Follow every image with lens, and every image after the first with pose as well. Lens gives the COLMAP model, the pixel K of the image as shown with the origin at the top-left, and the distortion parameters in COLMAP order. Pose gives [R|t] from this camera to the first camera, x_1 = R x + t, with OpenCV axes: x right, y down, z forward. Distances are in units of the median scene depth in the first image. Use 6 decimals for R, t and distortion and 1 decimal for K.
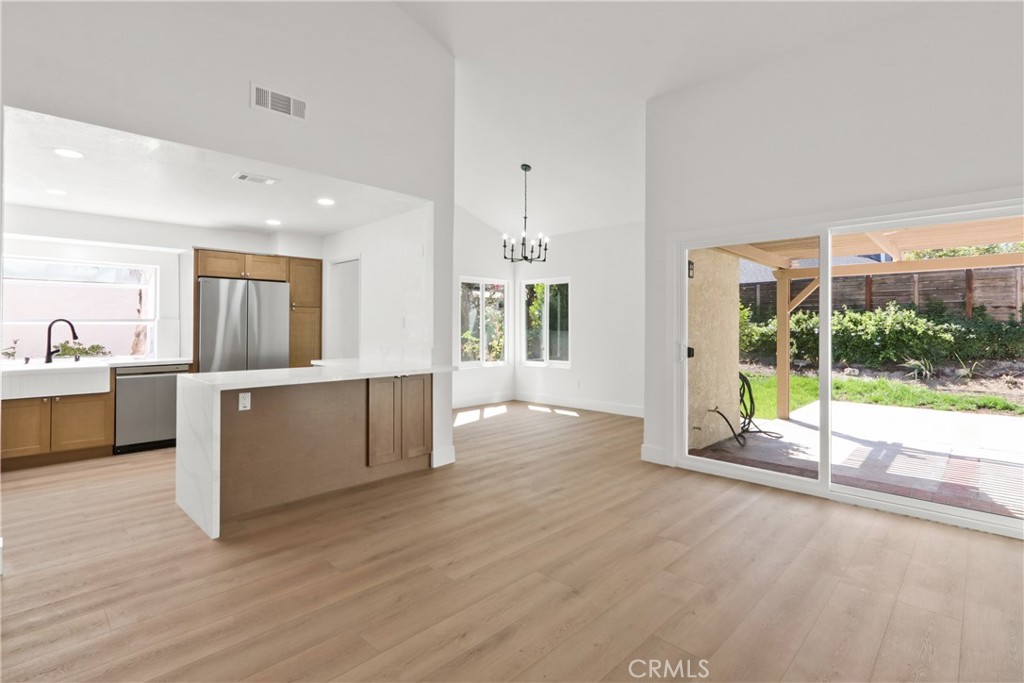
lens RADIAL K [[482.3, 0, 512.6], [0, 482.3, 328.1], [0, 0, 1]] dist [-0.011822, 0.000119]
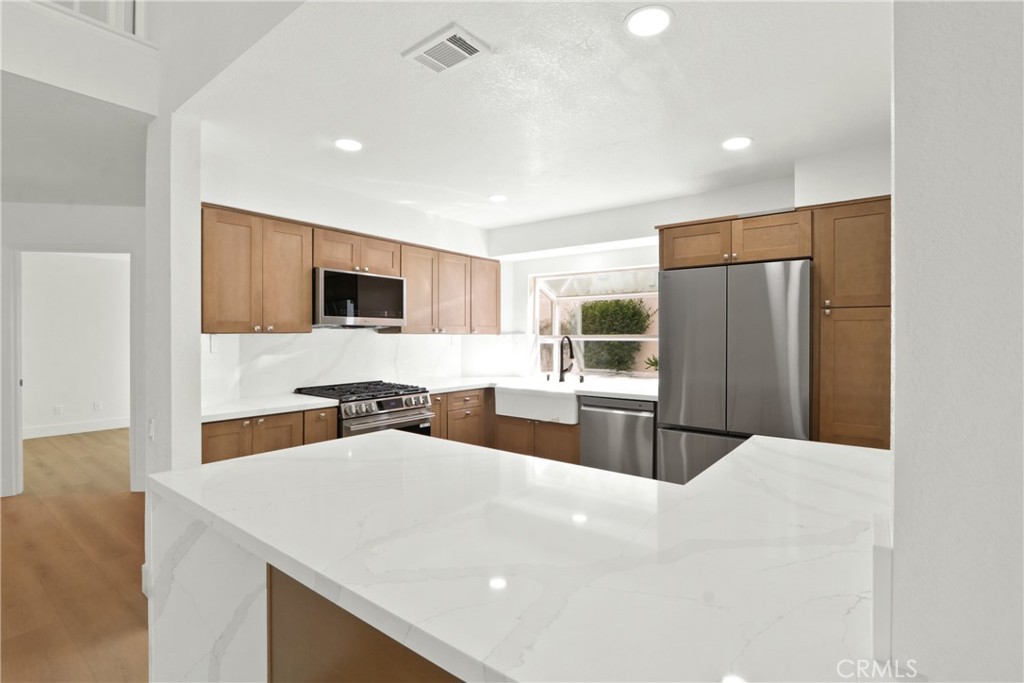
lens RADIAL K [[477.4, 0, 525.9], [0, 477.4, 340.5], [0, 0, 1]] dist [-0.002266, -0.000071]
pose [[0.125837, 0.011060, -0.991989, -0.049213], [0.004371, 0.999922, 0.011703, -0.030809], [0.992041, -0.005809, 0.125778, 1.196118]]
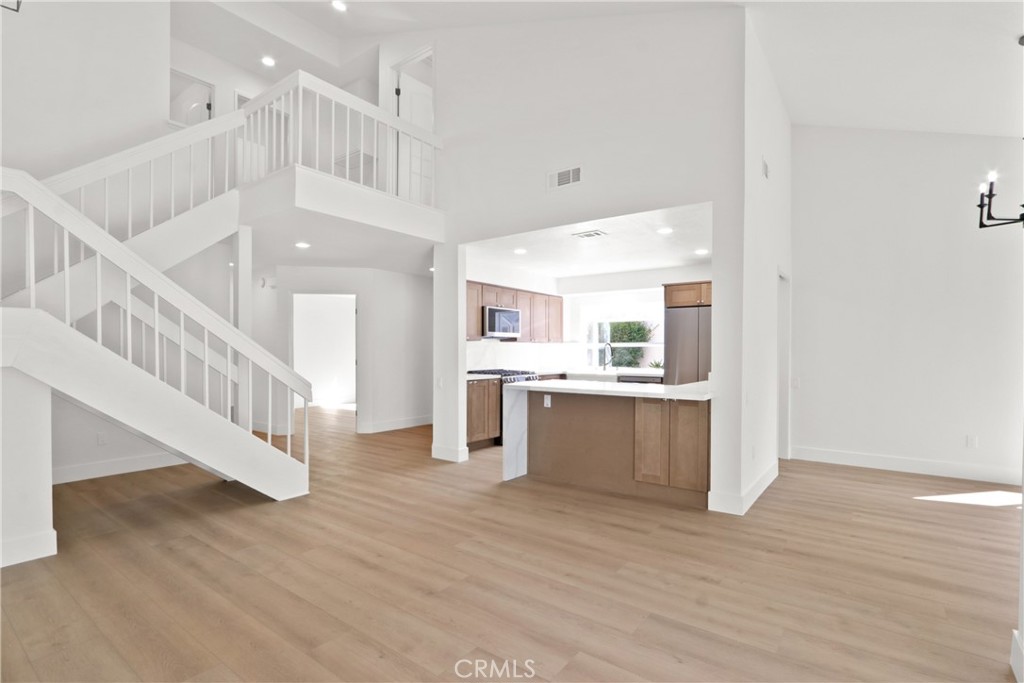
lens RADIAL K [[482.6, 0, 530.7], [0, 482.6, 362.3], [0, 0, 1]] dist [-0.003398, -0.000231]
pose [[0.151341, 0.027427, -0.988101, 0.874476], [0.004646, 0.999584, 0.028457, -0.003827], [0.988471, -0.008897, 0.151151, 0.753843]]
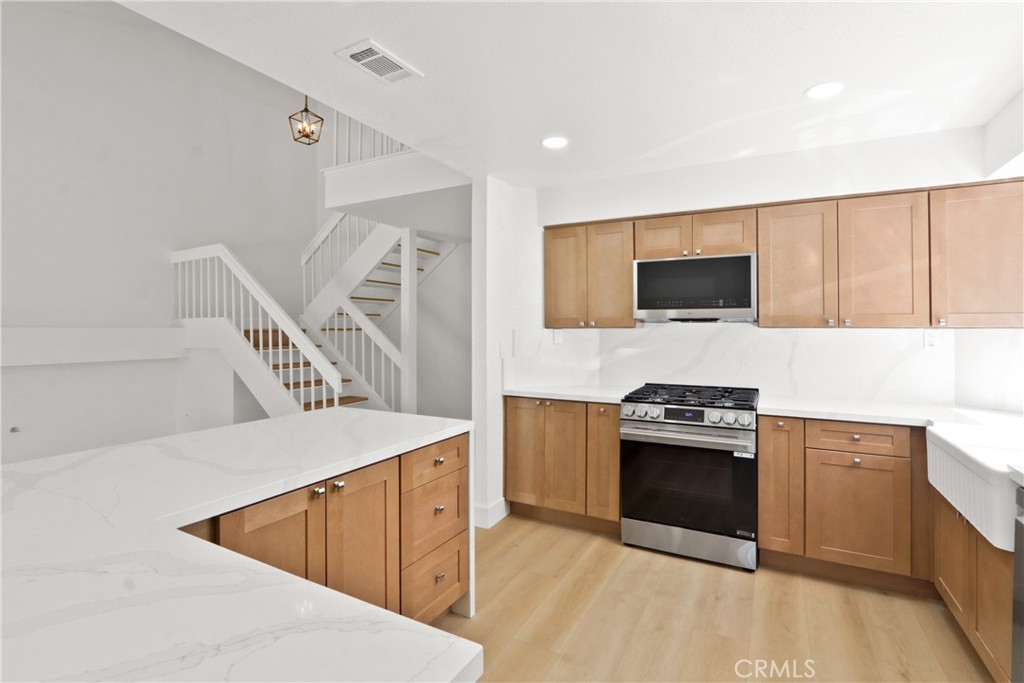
lens RADIAL K [[482.3, 0, 512.6], [0, 482.3, 328.1], [0, 0, 1]] dist [-0.011822, 0.000119]
pose [[-0.960425, -0.001034, -0.278535, -0.614621], [0.001332, 0.999965, -0.008308, -0.027767], [0.278534, -0.008351, -0.960390, 1.797541]]
